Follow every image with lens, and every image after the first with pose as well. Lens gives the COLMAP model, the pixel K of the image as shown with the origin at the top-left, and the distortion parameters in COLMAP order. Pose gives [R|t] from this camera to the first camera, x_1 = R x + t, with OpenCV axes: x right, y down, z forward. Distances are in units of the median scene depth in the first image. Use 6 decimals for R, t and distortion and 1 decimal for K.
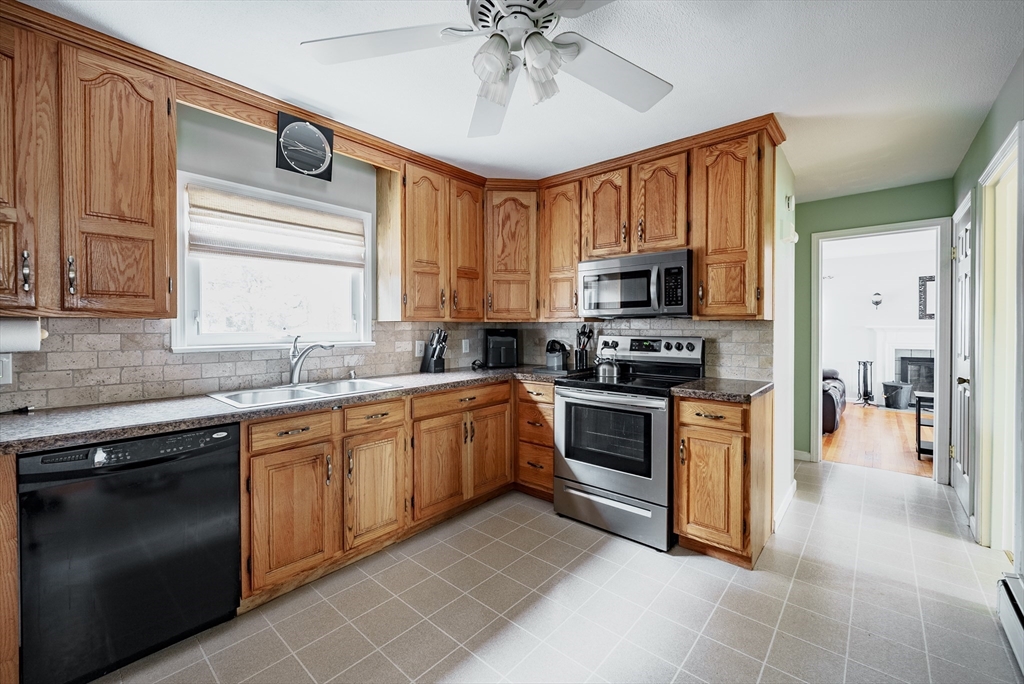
lens RADIAL K [[424.3, 0, 511.8], [0, 424.3, 333.2], [0, 0, 1]] dist [-0.000285, -0.001963]
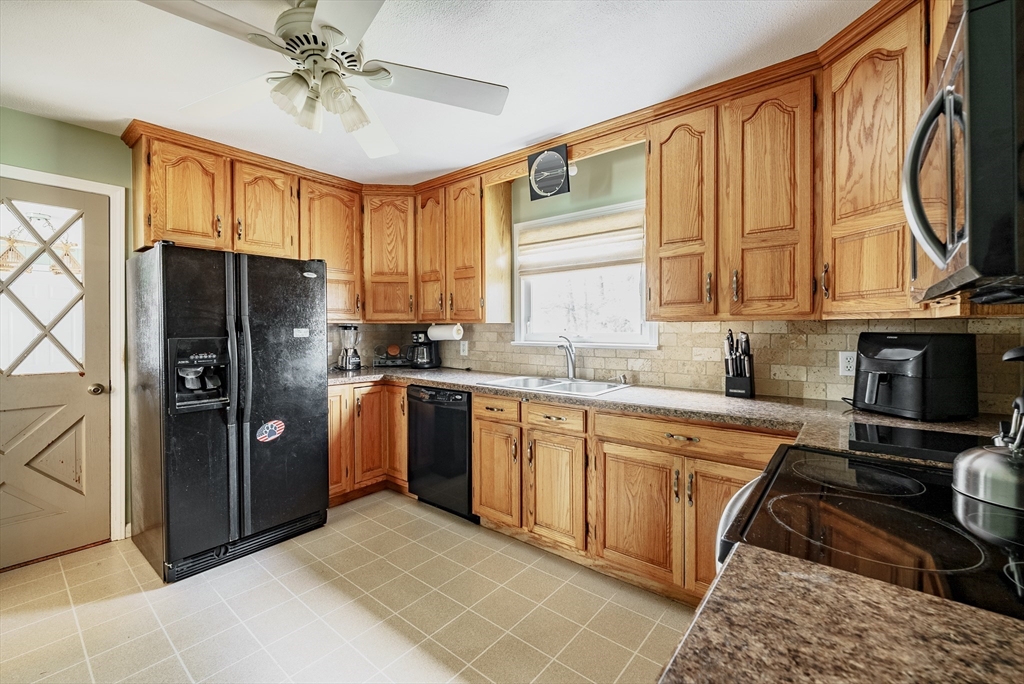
lens RADIAL K [[424.3, 0, 497.7], [0, 424.3, 333.3], [0, 0, 1]] dist [-0.000285, -0.001963]
pose [[0.018921, 0.016416, -0.999686, 0.611472], [-0.012575, 0.999790, 0.016180, -0.016933], [0.999742, 0.012265, 0.019124, 0.769483]]
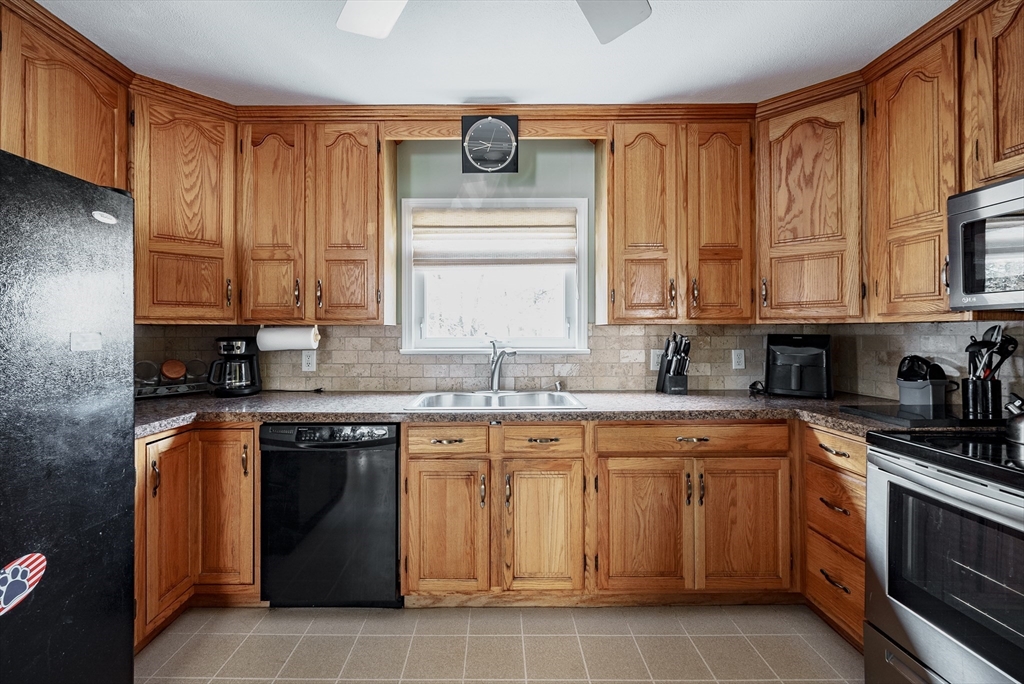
lens RADIAL K [[424.3, 0, 493.8], [0, 424.3, 330.7], [0, 0, 1]] dist [-0.000285, -0.001963]
pose [[0.651345, -0.003336, -0.758775, 0.221441], [-0.009716, 0.999872, -0.012737, -0.004876], [0.758720, 0.015668, 0.651229, 0.355815]]
